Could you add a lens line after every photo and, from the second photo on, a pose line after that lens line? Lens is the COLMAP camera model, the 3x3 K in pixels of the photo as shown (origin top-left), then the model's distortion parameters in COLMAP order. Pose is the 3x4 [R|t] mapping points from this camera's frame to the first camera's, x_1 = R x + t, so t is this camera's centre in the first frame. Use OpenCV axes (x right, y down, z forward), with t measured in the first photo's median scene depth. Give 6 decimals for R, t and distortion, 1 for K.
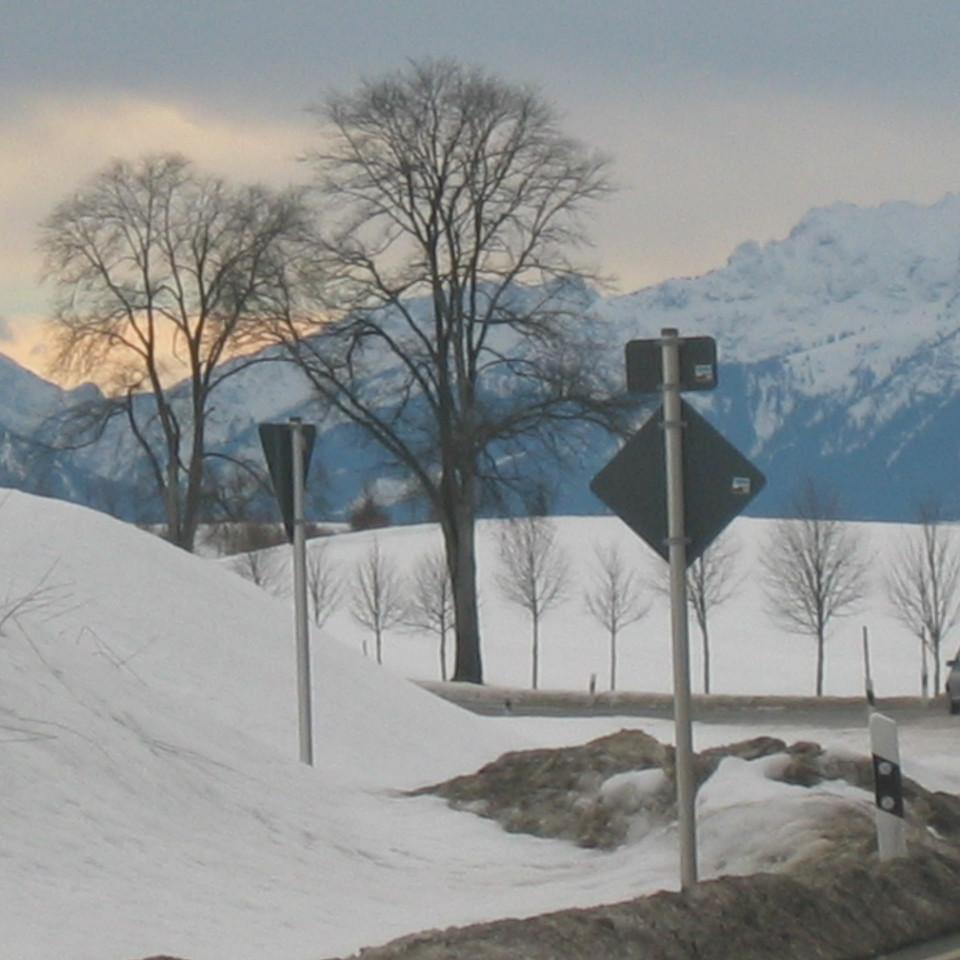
lens RADIAL K [[4791.1, 0, 480.0], [0, 4791.1, 480.0], [0, 0, 1]] dist [-0.243439, -2.419131]
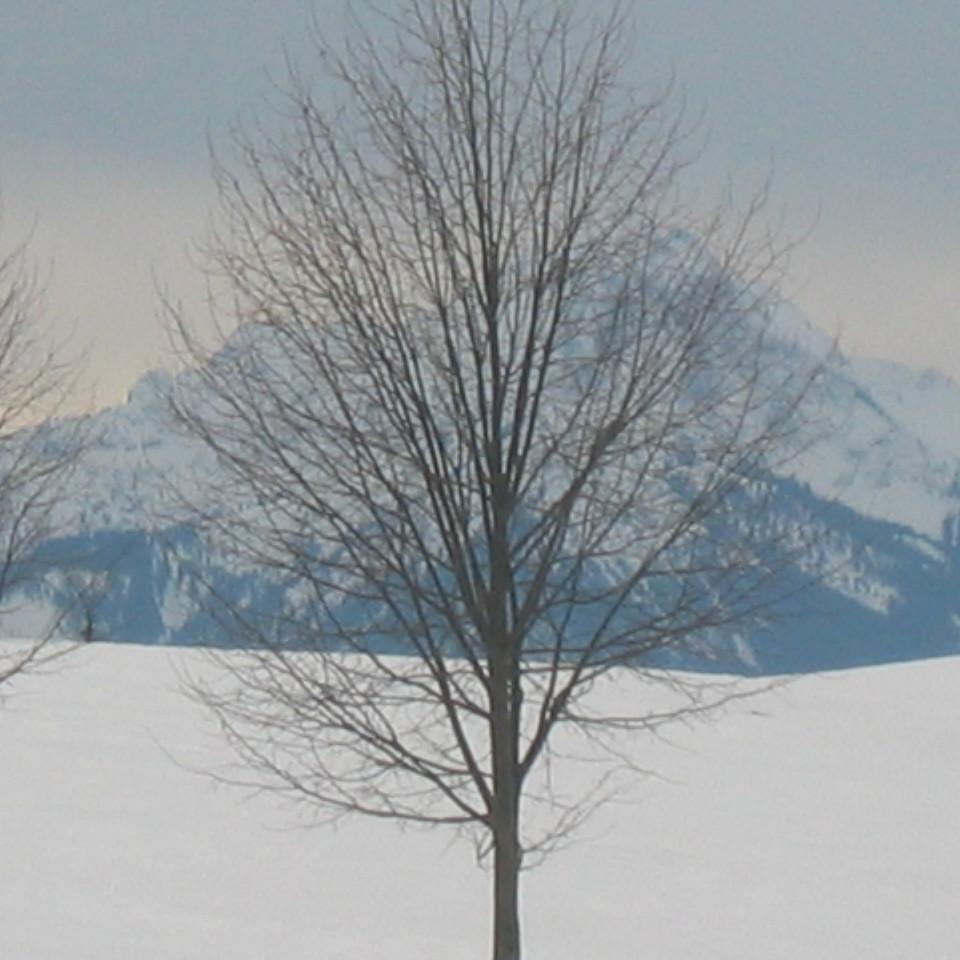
lens RADIAL K [[4791.1, 0, 480.0], [0, 4791.1, 480.0], [0, 0, 1]] dist [-0.243439, -2.419131]
pose [[0.992372, 0.009625, 0.122900, 0.013888], [-0.003029, 0.998550, -0.053740, 0.008445], [-0.123239, 0.052957, 0.990963, 0.238709]]
